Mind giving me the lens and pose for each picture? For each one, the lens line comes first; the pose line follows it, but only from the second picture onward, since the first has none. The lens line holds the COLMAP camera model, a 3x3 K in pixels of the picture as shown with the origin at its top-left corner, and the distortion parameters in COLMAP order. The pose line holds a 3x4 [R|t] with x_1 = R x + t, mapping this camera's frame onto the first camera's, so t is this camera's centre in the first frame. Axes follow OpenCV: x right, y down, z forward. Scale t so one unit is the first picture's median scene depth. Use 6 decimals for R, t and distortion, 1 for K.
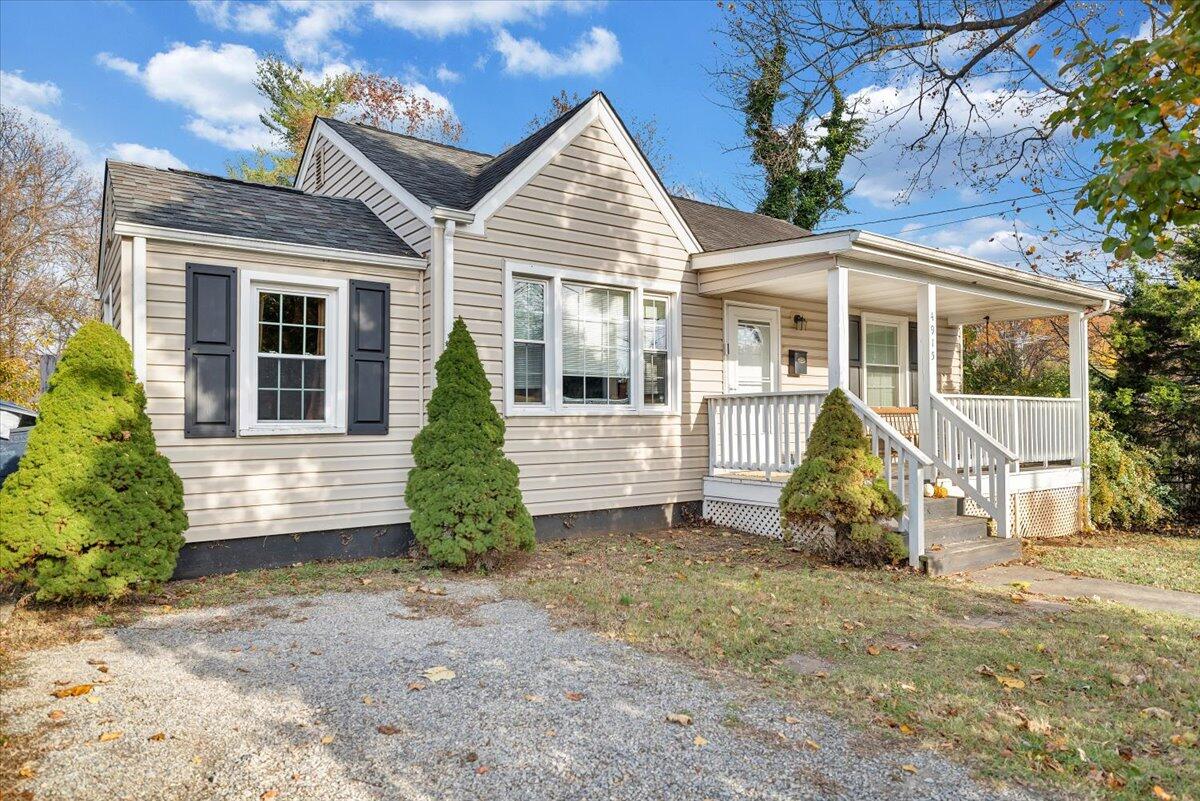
lens RADIAL K [[719.0, 0, 600.0], [0, 719.0, 400.5], [0, 0, 1]] dist [0.004305, 0.000939]
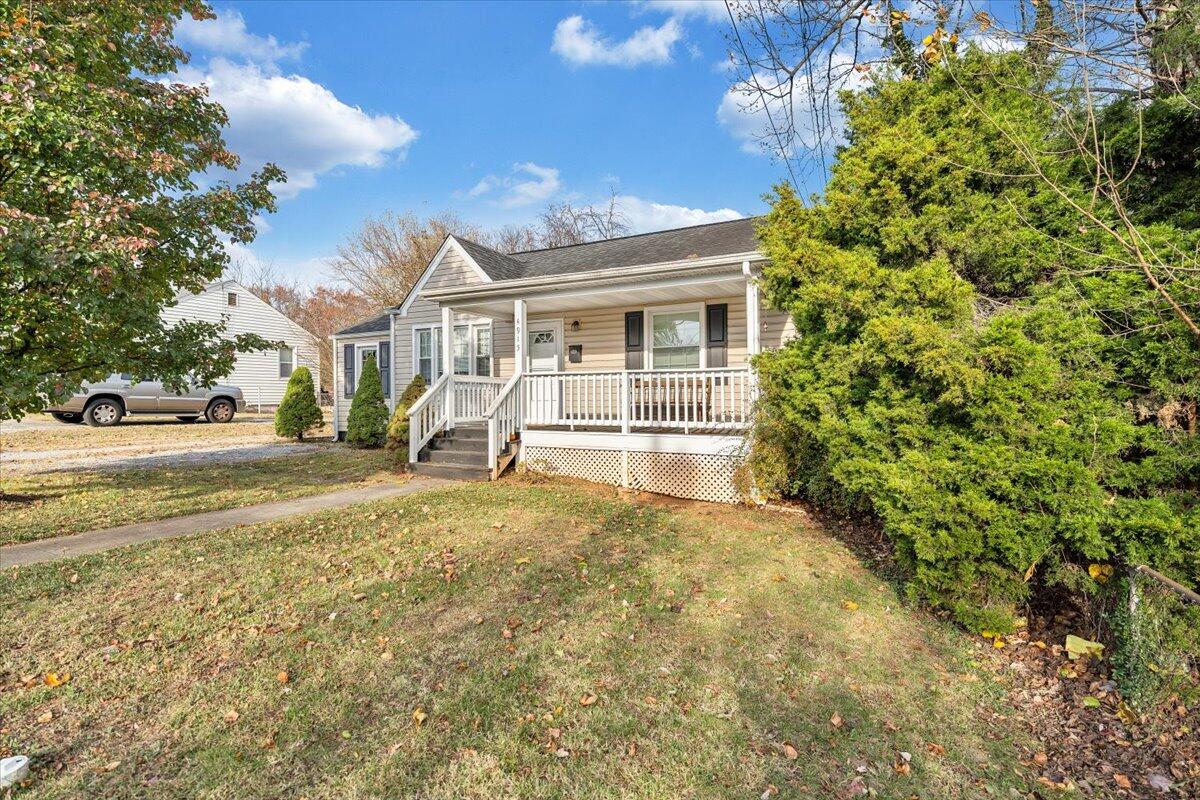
lens RADIAL K [[563.9, 0, 602.1], [0, 563.9, 397.1], [0, 0, 1]] dist [0.007237, 0.000009]
pose [[0.468230, -0.003844, -0.883598, 1.701070], [0.021940, 0.999733, 0.007277, 0.039267], [0.883334, -0.022794, 0.468189, 0.642664]]
